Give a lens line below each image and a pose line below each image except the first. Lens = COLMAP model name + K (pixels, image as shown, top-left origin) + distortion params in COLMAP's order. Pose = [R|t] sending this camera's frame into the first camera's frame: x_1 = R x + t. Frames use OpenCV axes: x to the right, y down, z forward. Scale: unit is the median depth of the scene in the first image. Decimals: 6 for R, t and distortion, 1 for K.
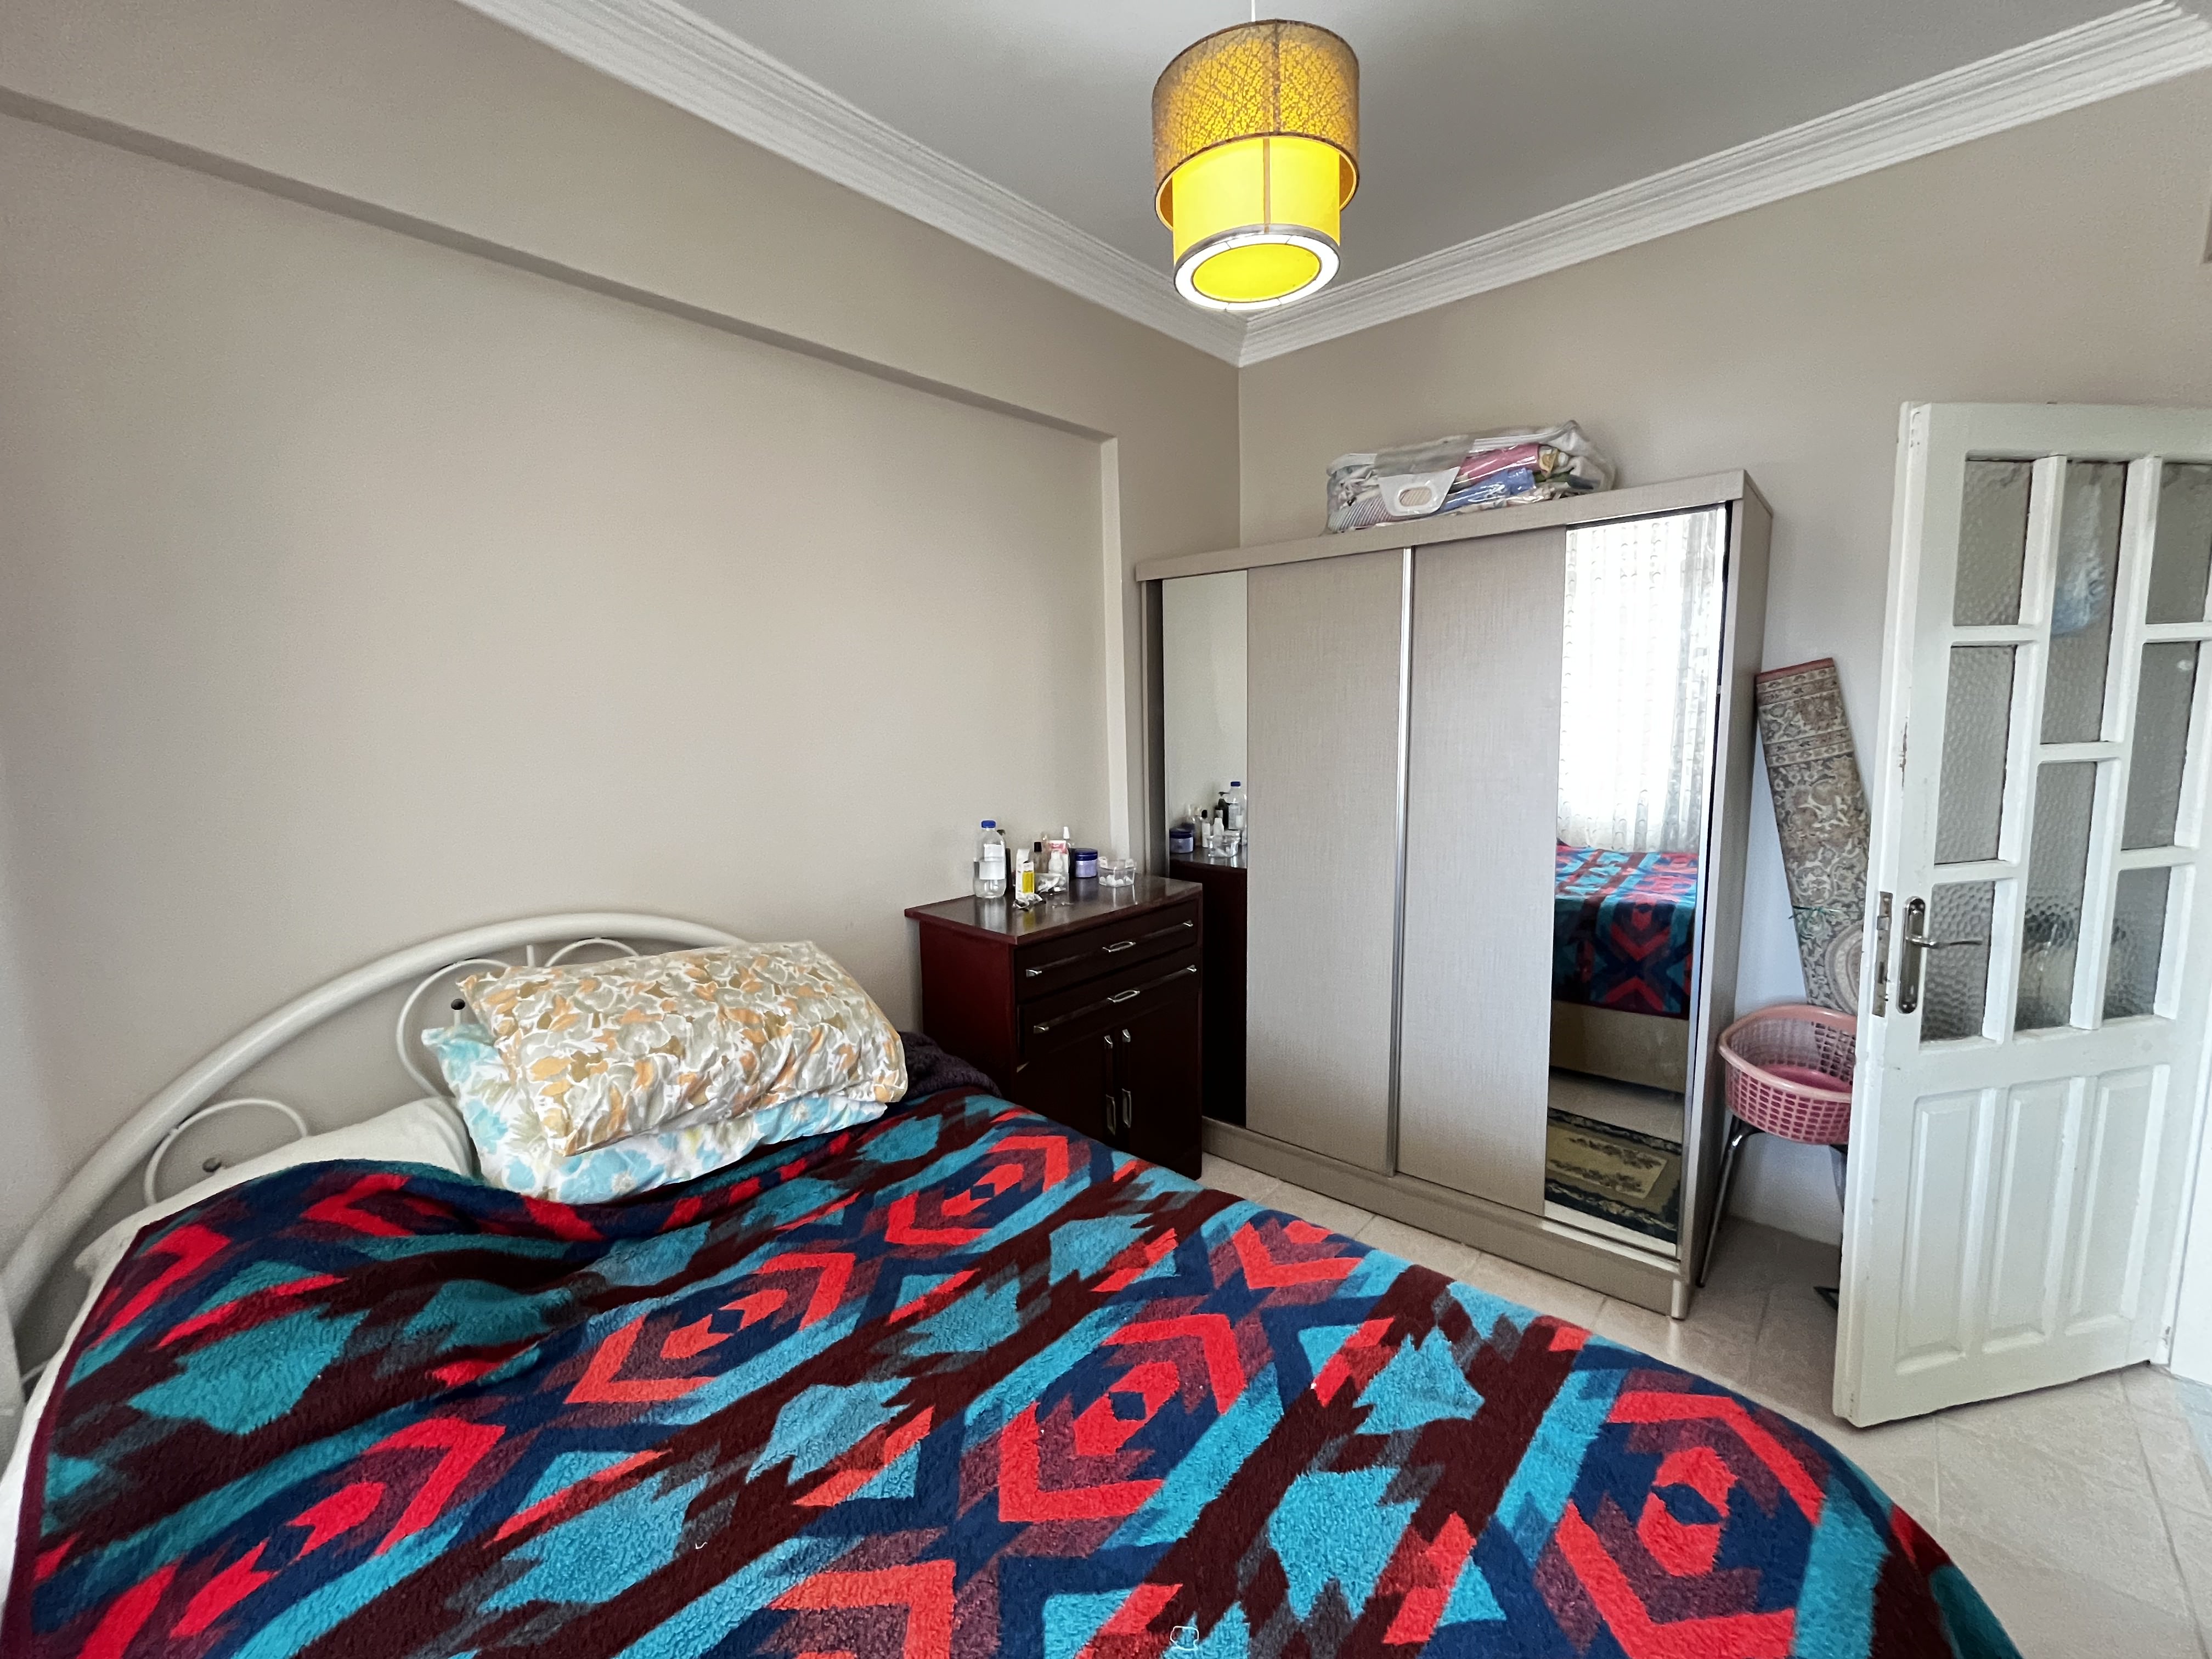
lens RADIAL K [[902.3, 0, 1103.6], [0, 902.3, 822.1], [0, 0, 1]] dist [-0.002556, 0.000088]
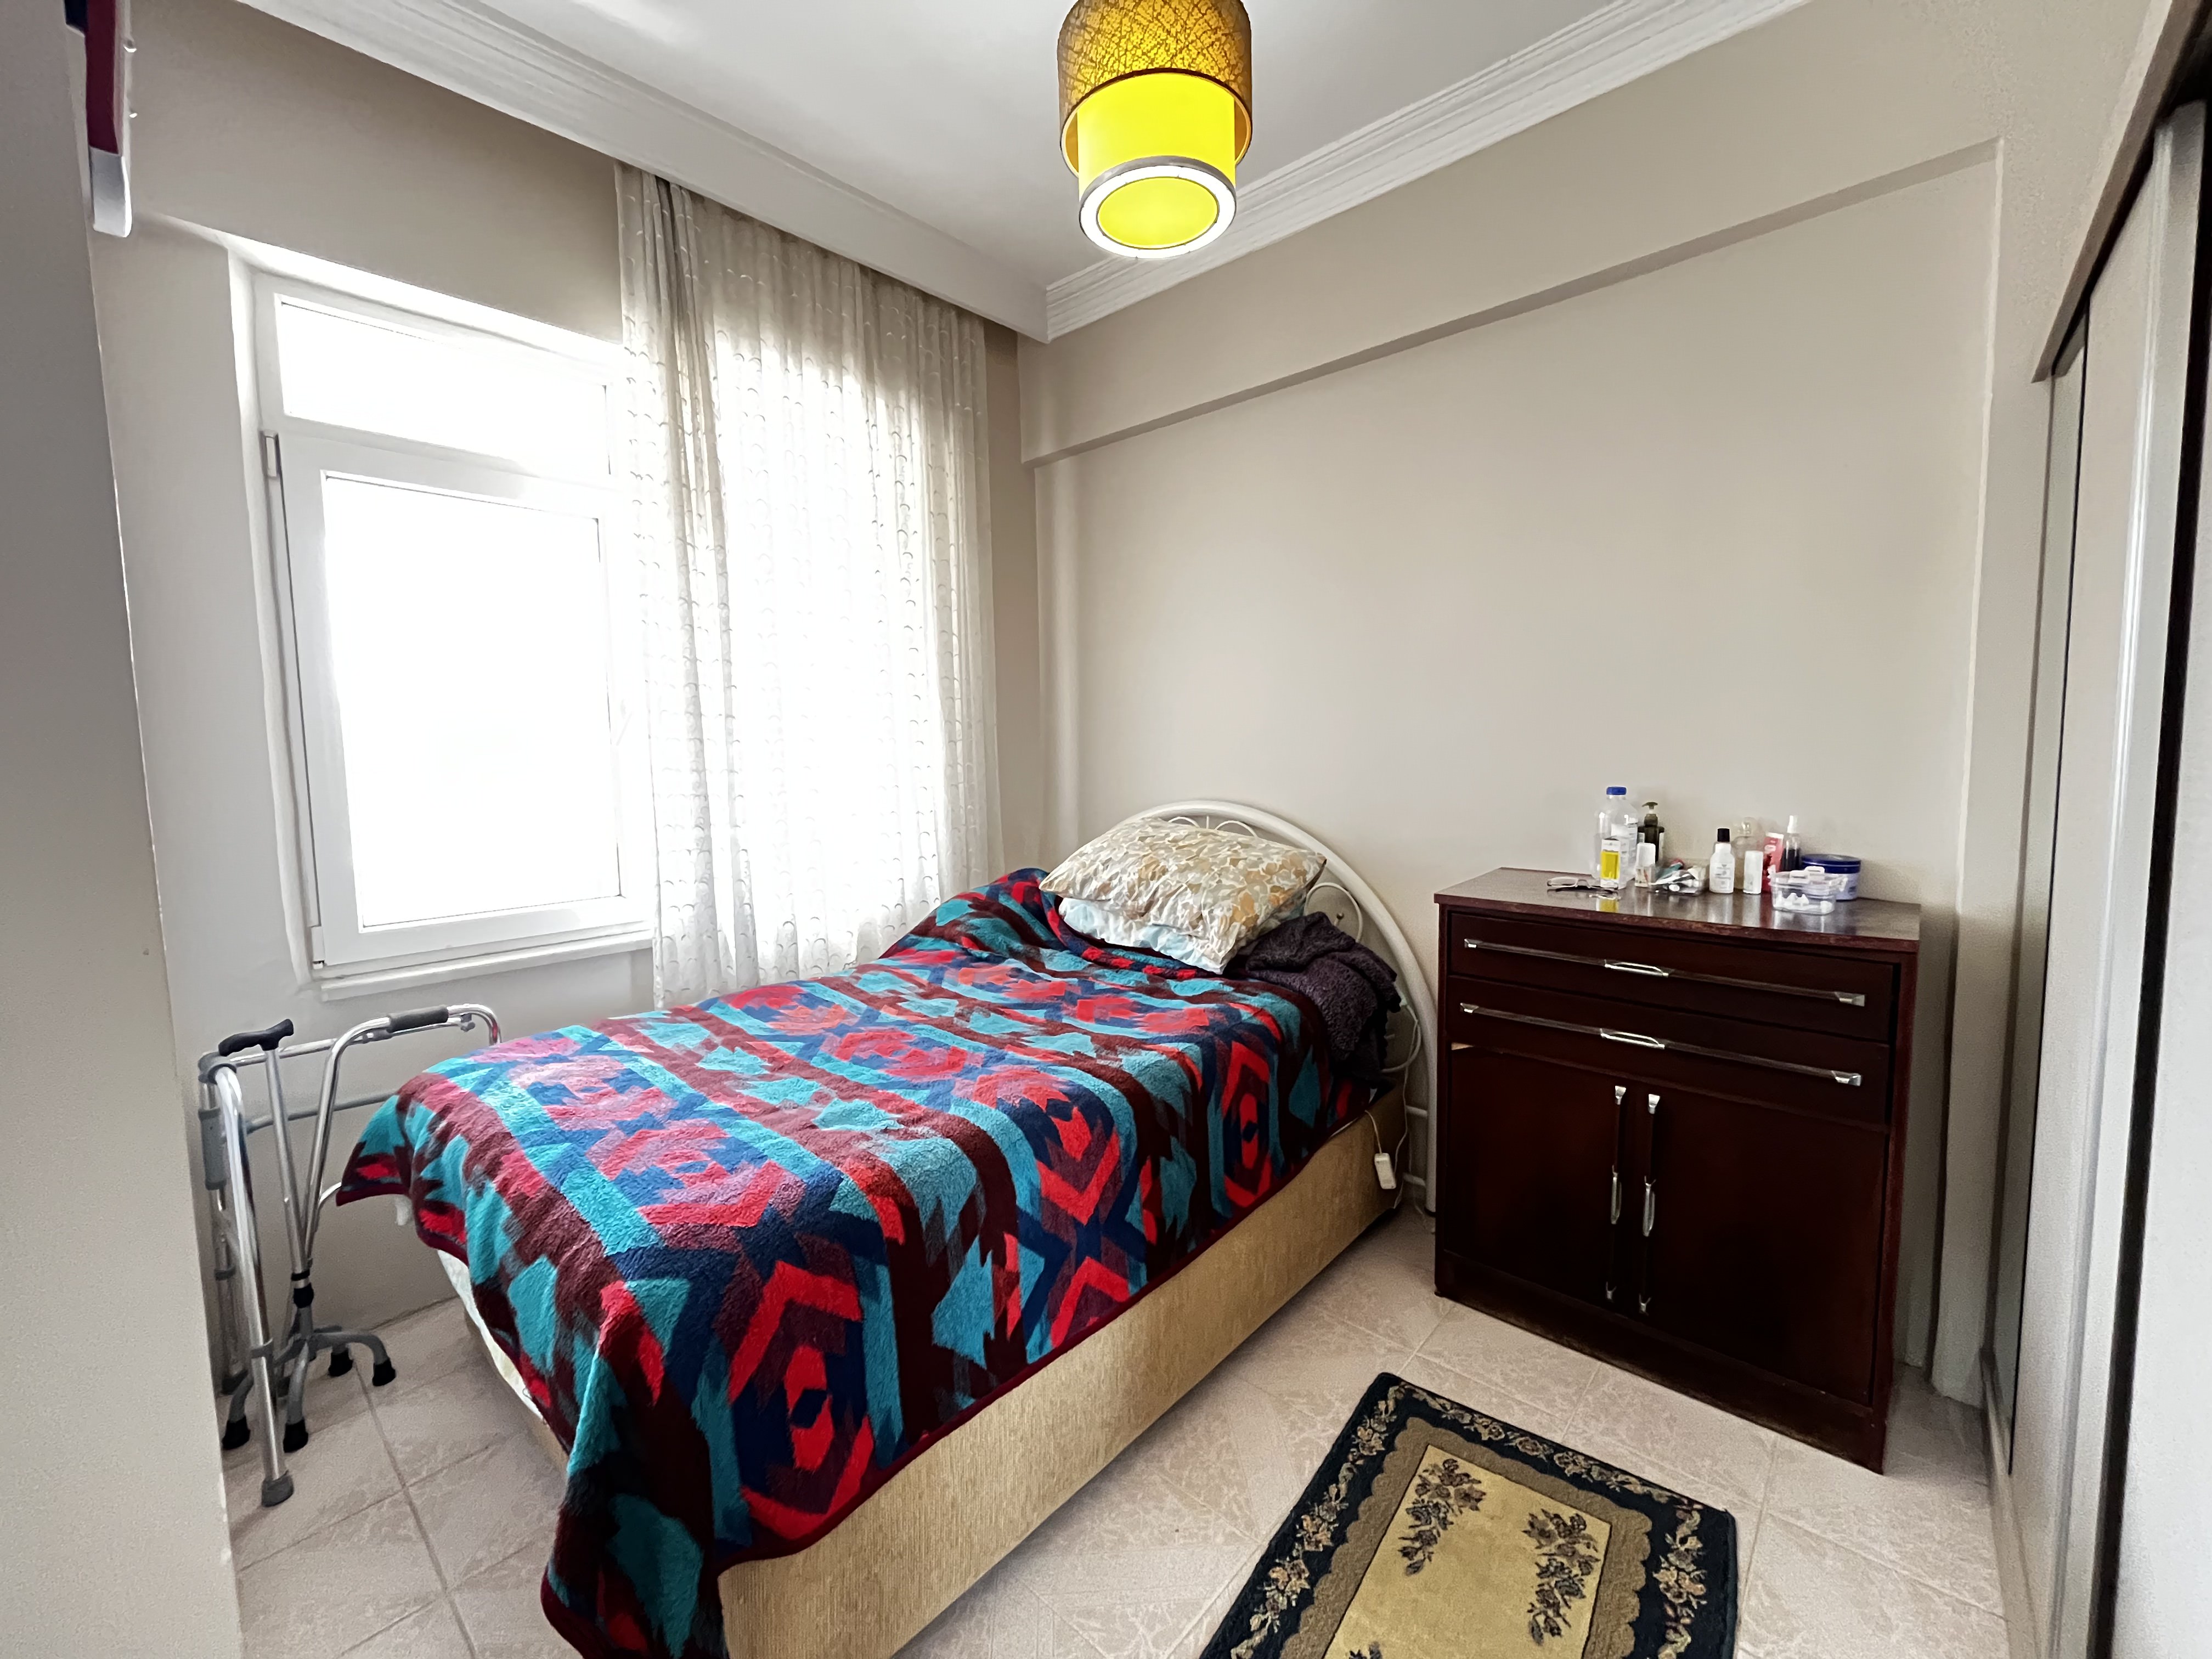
lens RADIAL K [[902.3, 0, 1103.9], [0, 902.3, 822.4], [0, 0, 1]] dist [-0.002556, 0.000088]
pose [[-0.007198, 0.111448, -0.993744, 1.208560], [-0.105694, 0.988118, 0.111583, -0.021420], [0.994373, 0.105836, 0.004666, 0.942188]]
